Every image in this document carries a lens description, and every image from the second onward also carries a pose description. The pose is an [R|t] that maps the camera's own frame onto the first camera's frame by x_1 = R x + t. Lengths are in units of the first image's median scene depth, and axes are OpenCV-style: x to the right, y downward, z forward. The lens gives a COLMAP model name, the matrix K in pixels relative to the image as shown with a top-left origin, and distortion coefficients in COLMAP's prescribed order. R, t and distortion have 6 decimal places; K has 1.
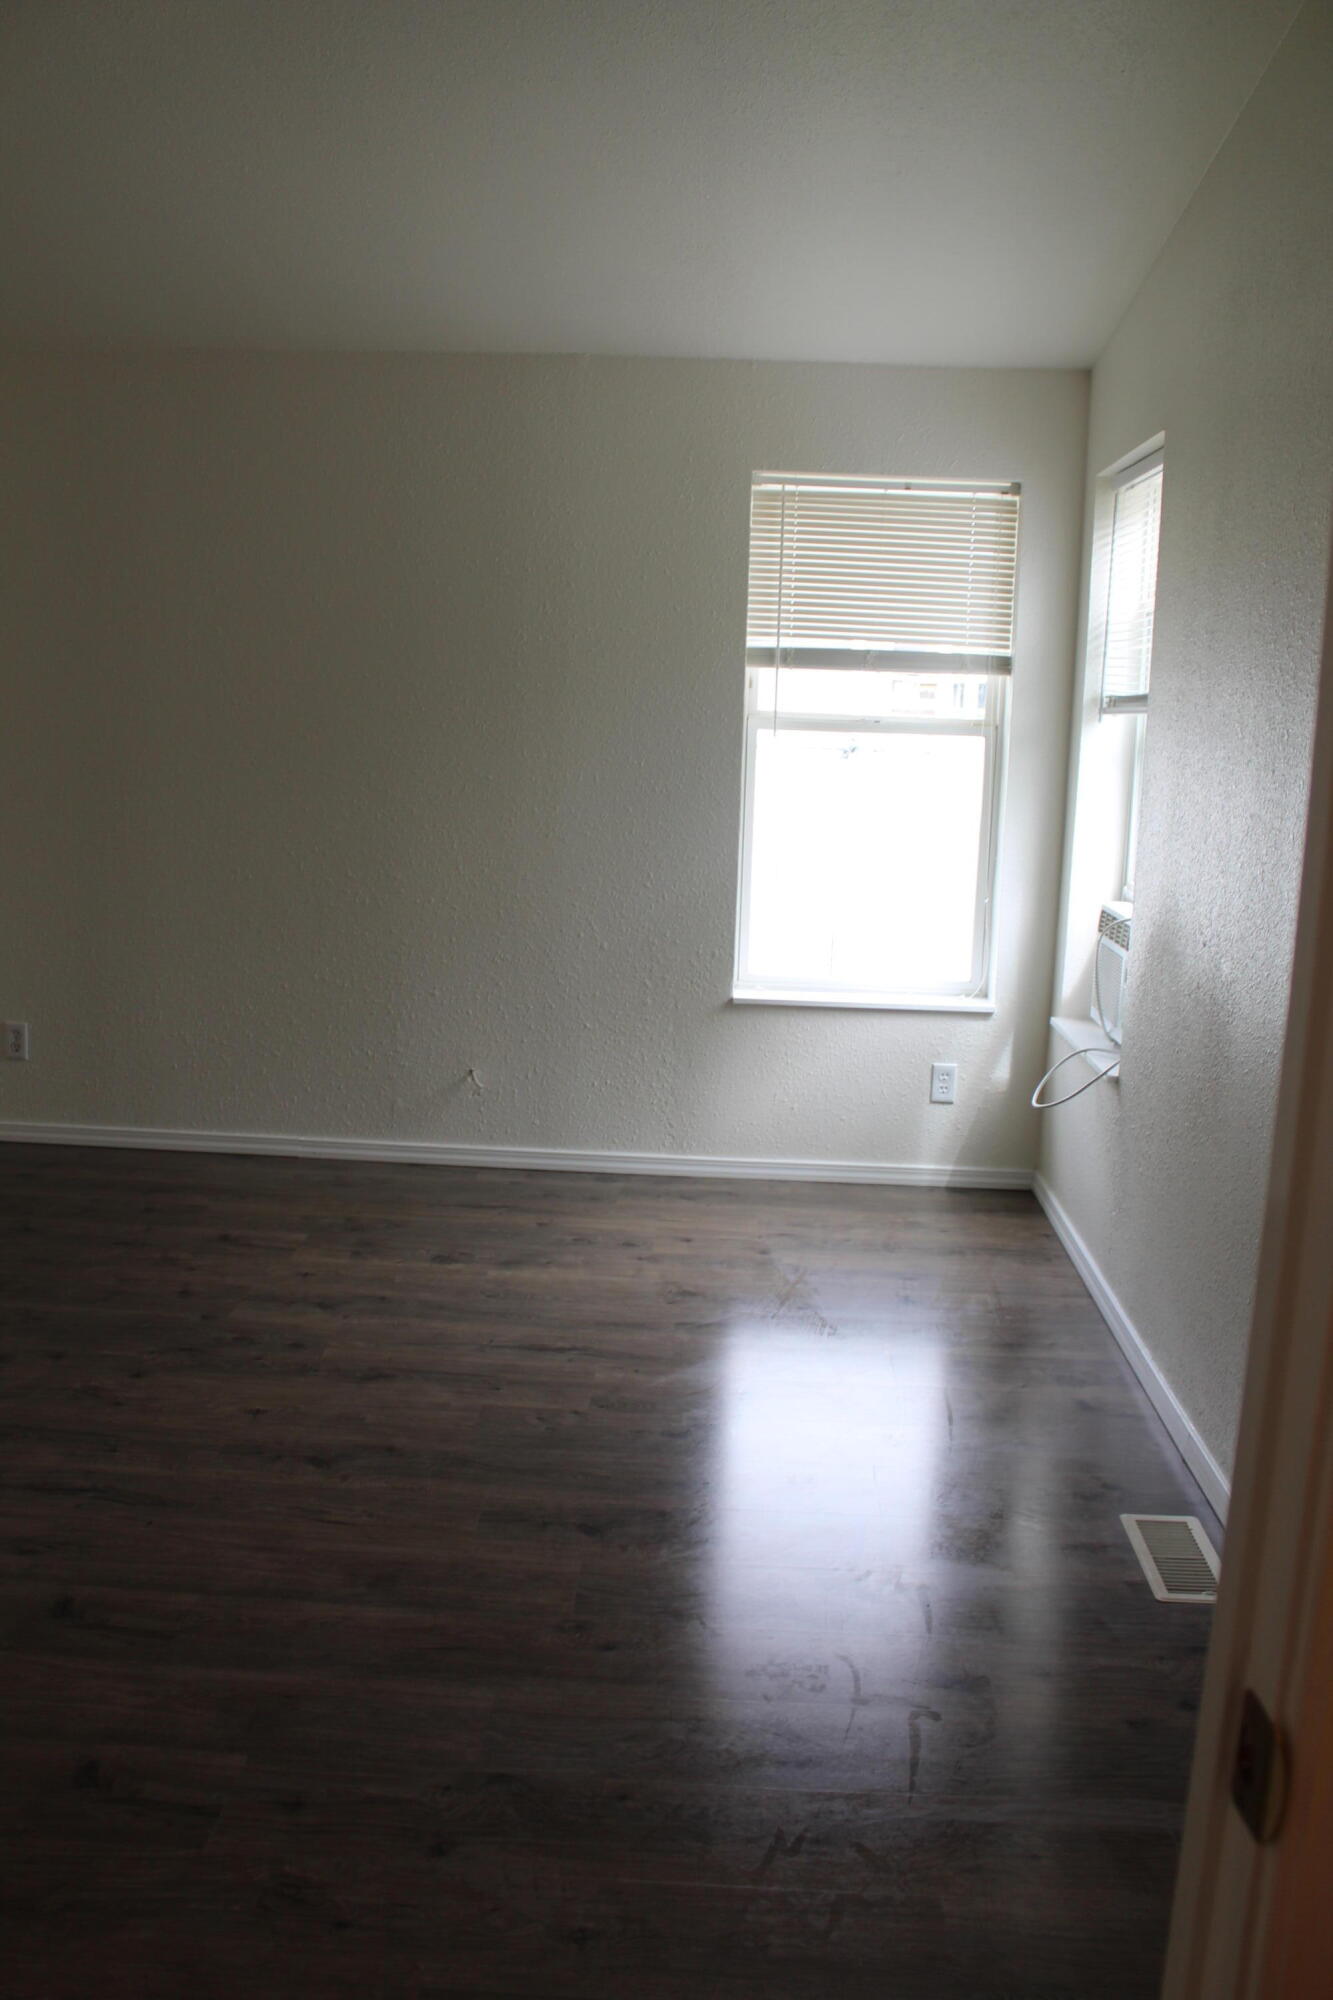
lens RADIAL K [[1683.8, 0, 672.2], [0, 1683.8, 993.1], [0, 0, 1]] dist [-0.148779, 0.122545]
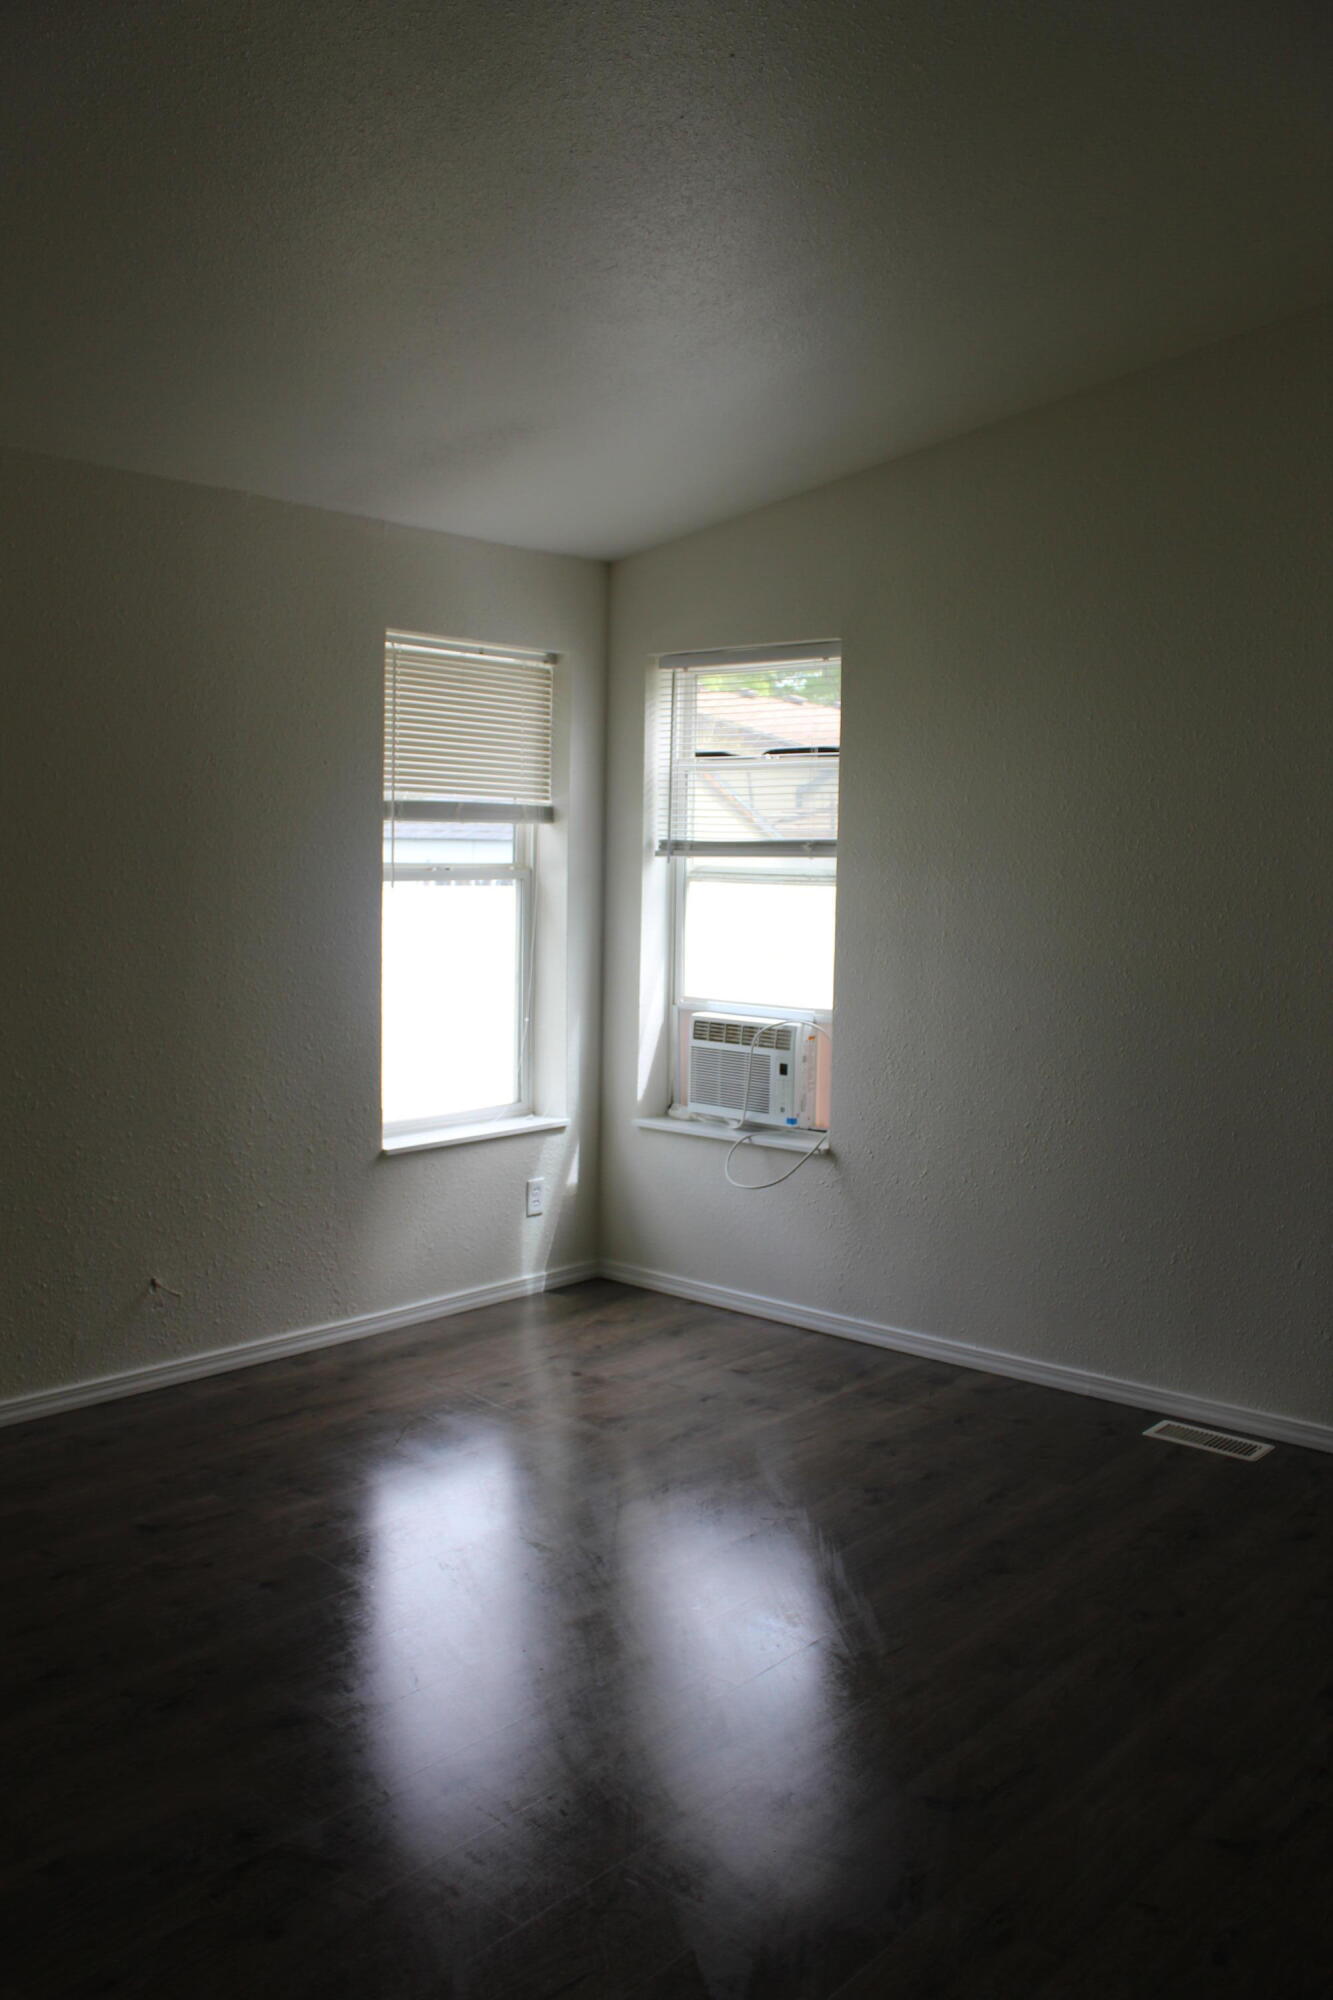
lens RADIAL K [[1683.8, 0, 666.4], [0, 1683.8, 989.5], [0, 0, 1]] dist [-0.148779, 0.122545]
pose [[0.620521, -0.087846, 0.779254, -0.632516], [0.140366, 0.990100, -0.000159, -0.068427], [-0.771525, 0.109480, 0.626708, 0.241912]]
